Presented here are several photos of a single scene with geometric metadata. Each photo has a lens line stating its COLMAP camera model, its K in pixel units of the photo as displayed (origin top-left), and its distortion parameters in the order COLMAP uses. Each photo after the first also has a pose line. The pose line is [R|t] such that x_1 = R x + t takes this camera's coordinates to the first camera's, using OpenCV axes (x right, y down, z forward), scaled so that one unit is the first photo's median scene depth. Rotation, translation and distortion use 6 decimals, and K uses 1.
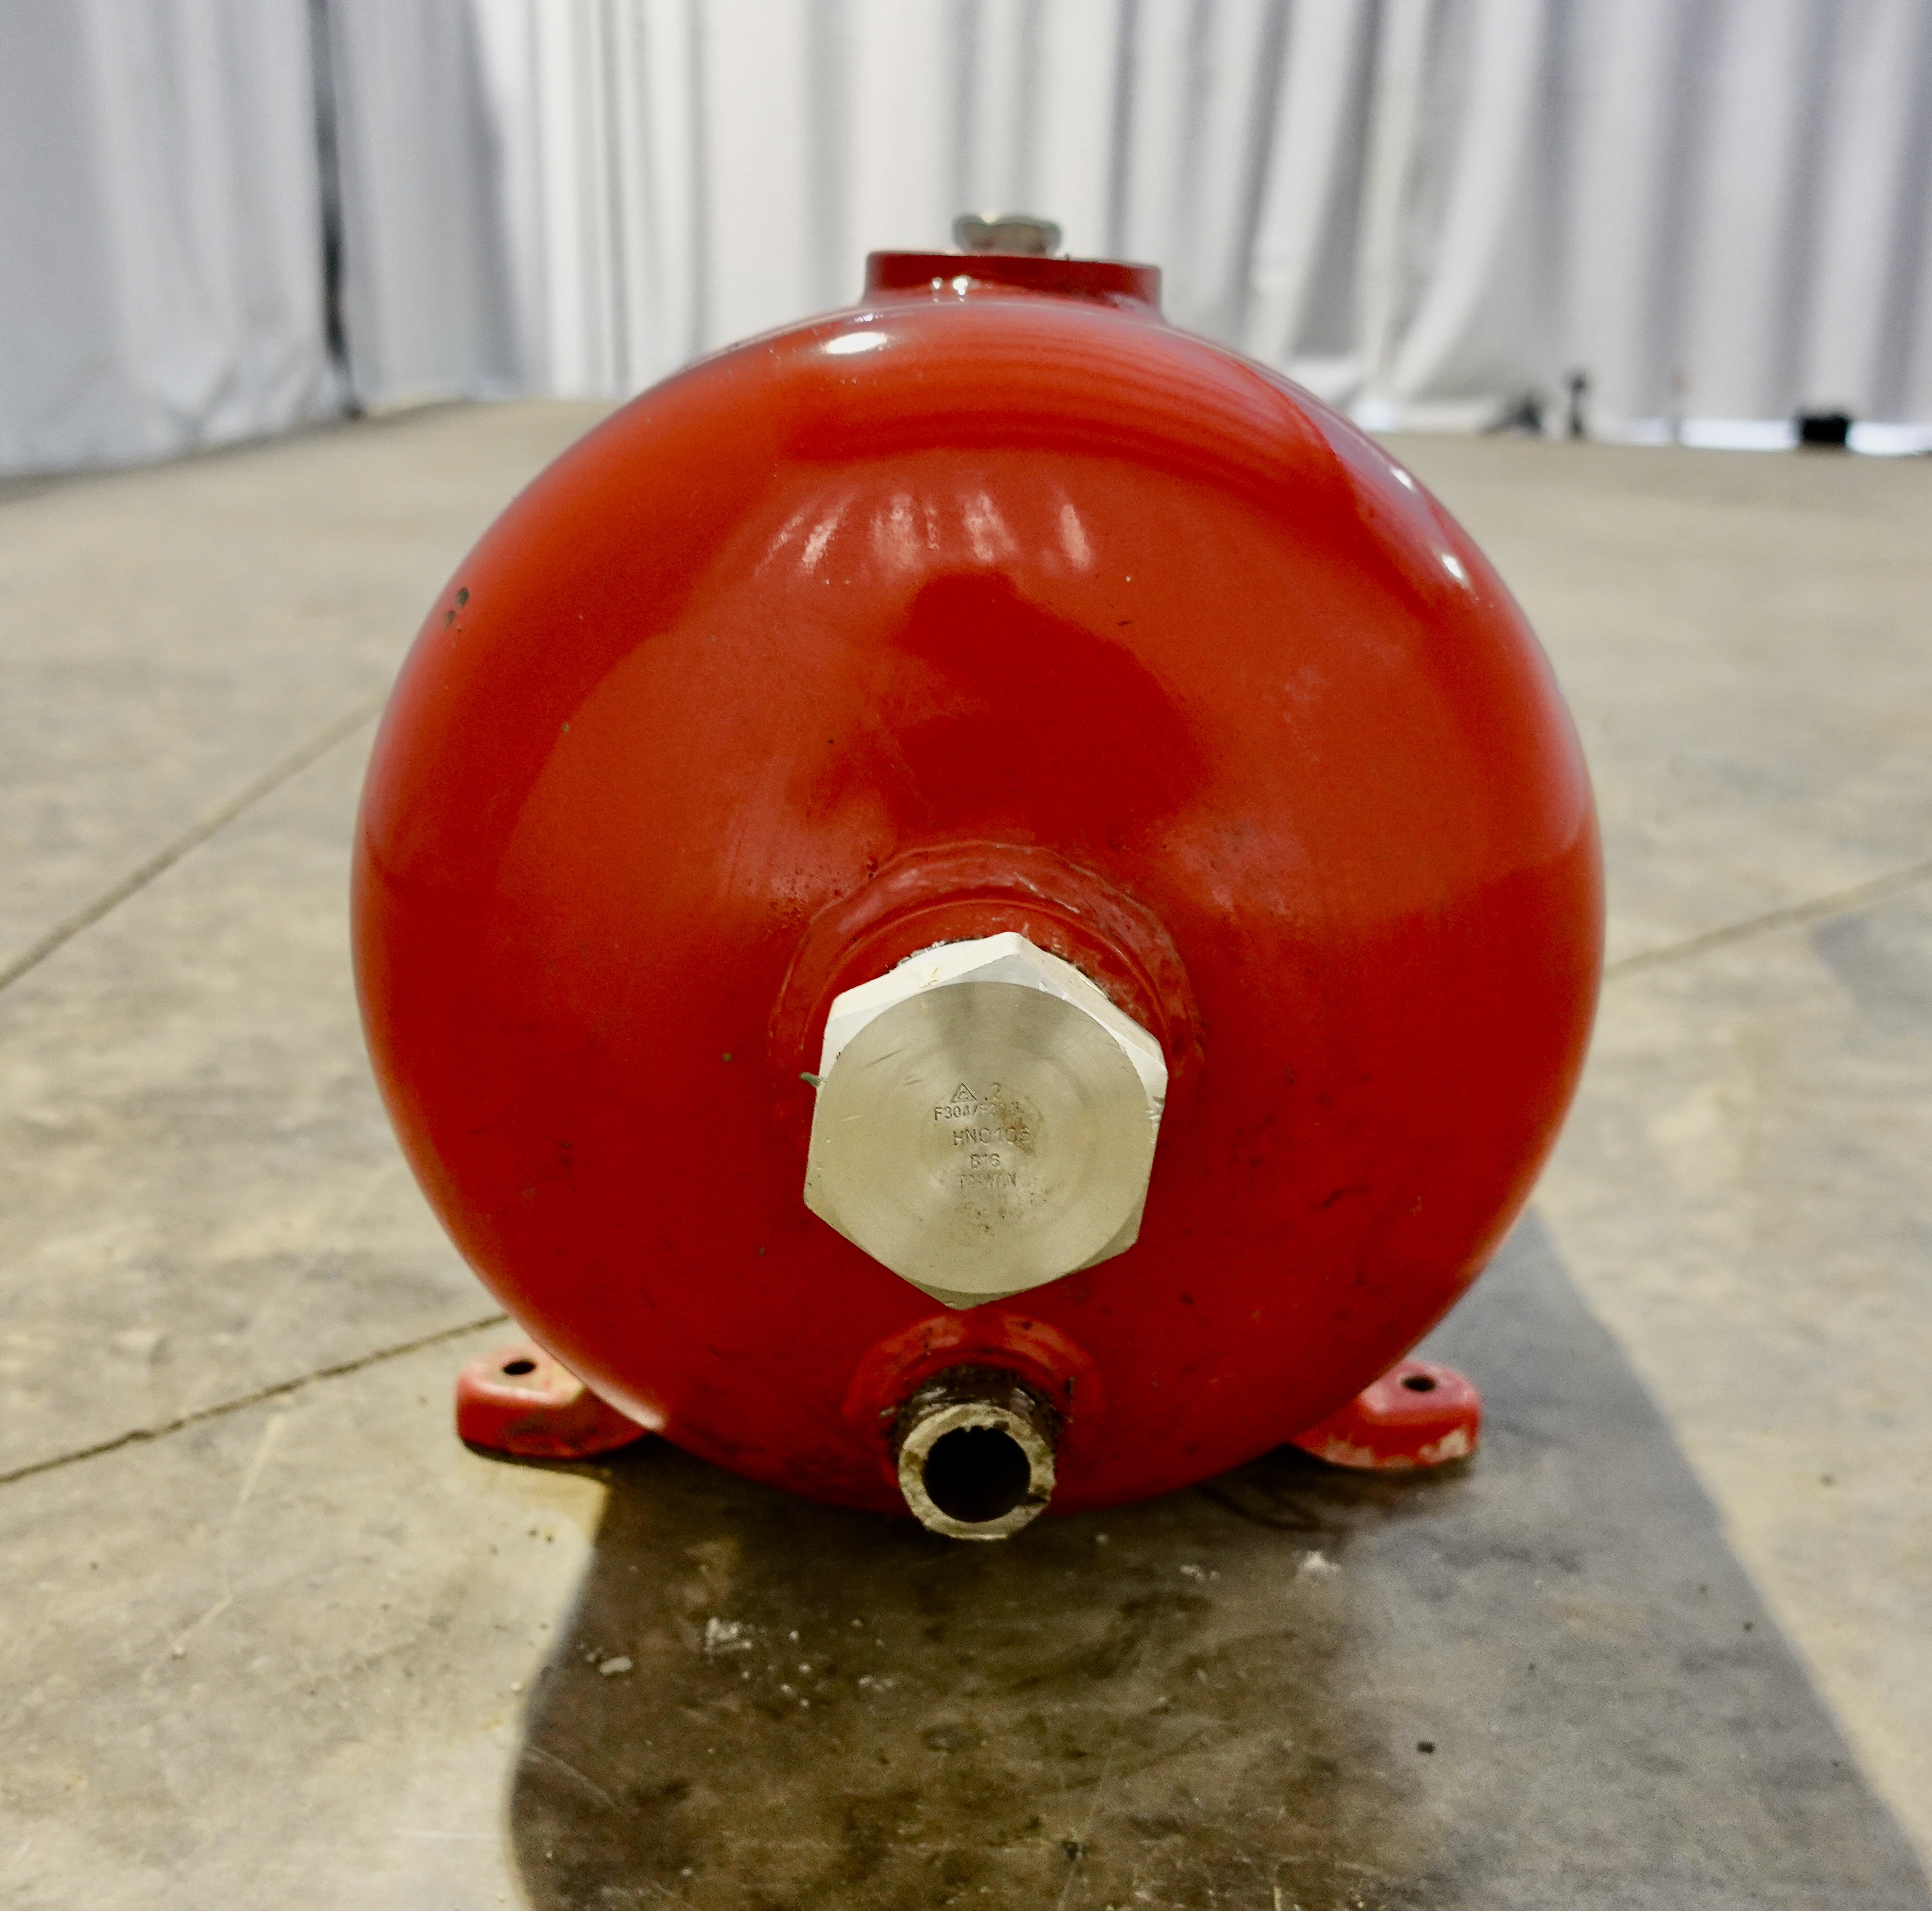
lens RADIAL K [[1935.2, 0, 974.8], [0, 1935.2, 968.3], [0, 0, 1]] dist [-0.015731, 0.000000]
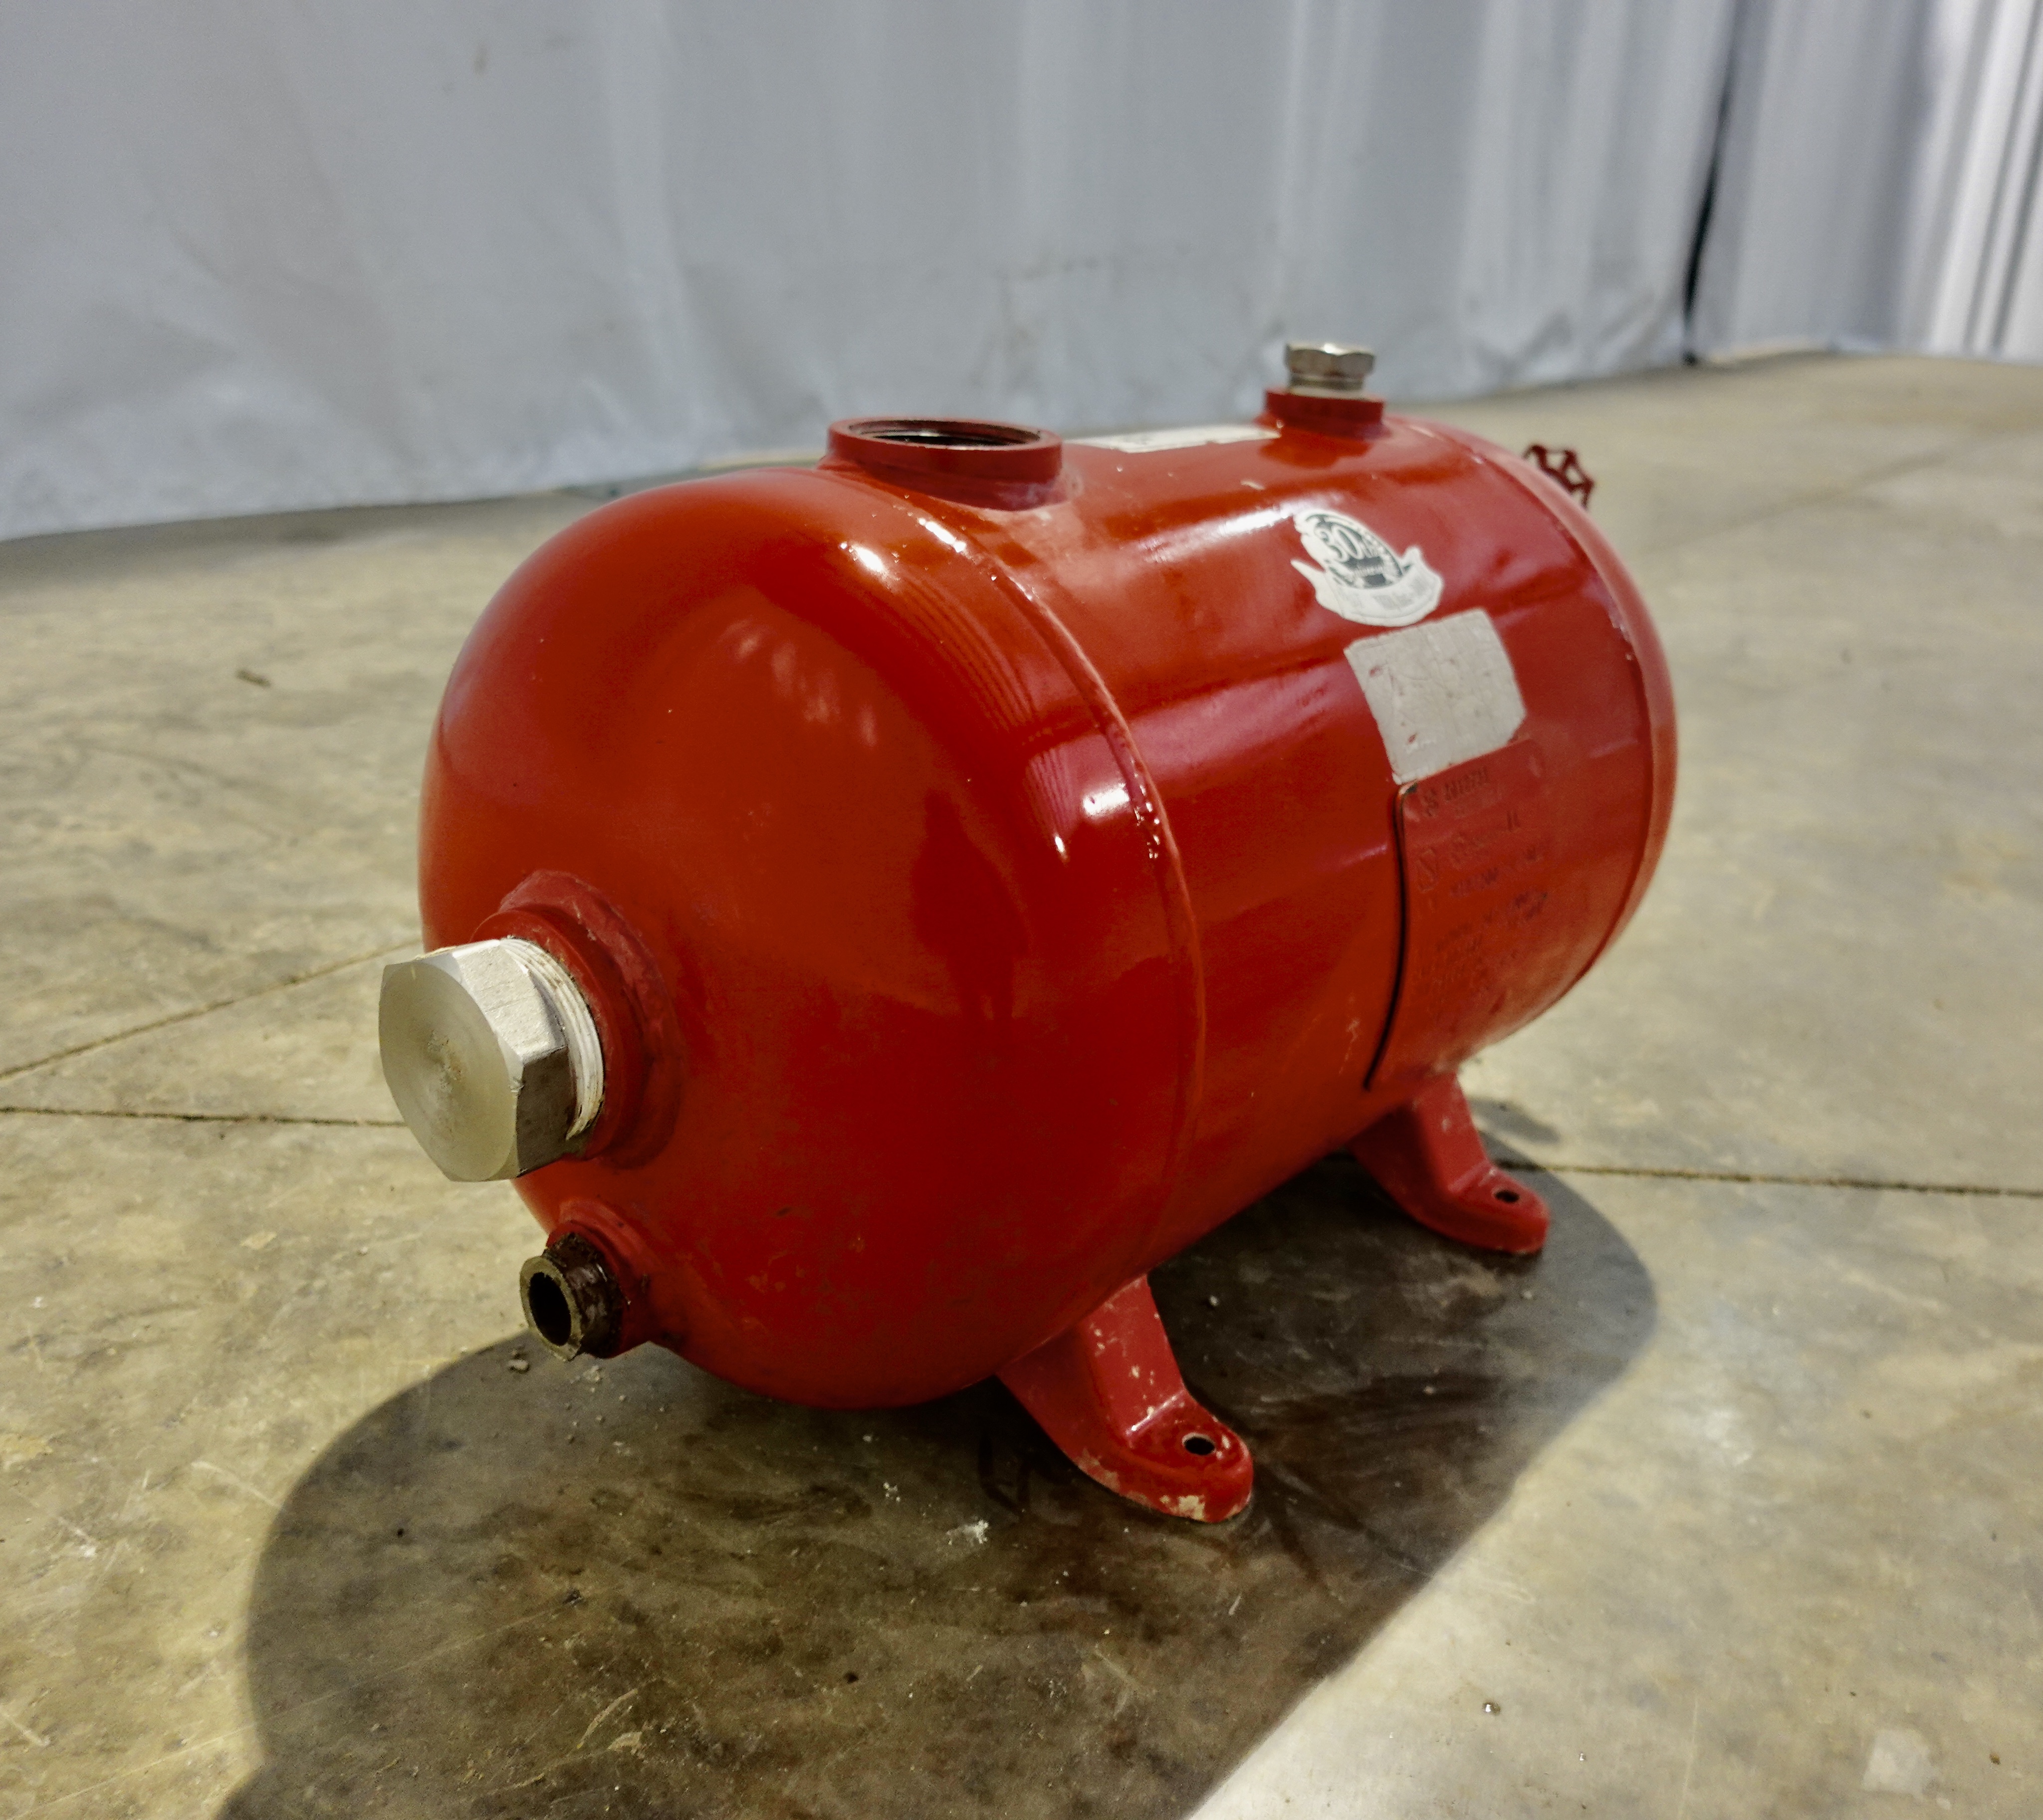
lens RADIAL K [[1778.4, 0, 1025.7], [0, 1778.4, 912.3], [0, 0, 1]] dist [-0.011348, 0.010360]
pose [[0.766650, 0.240696, -0.595242, 0.810454], [-0.222722, 0.969205, 0.105057, -0.196583], [0.602199, 0.052031, 0.796649, 0.130011]]
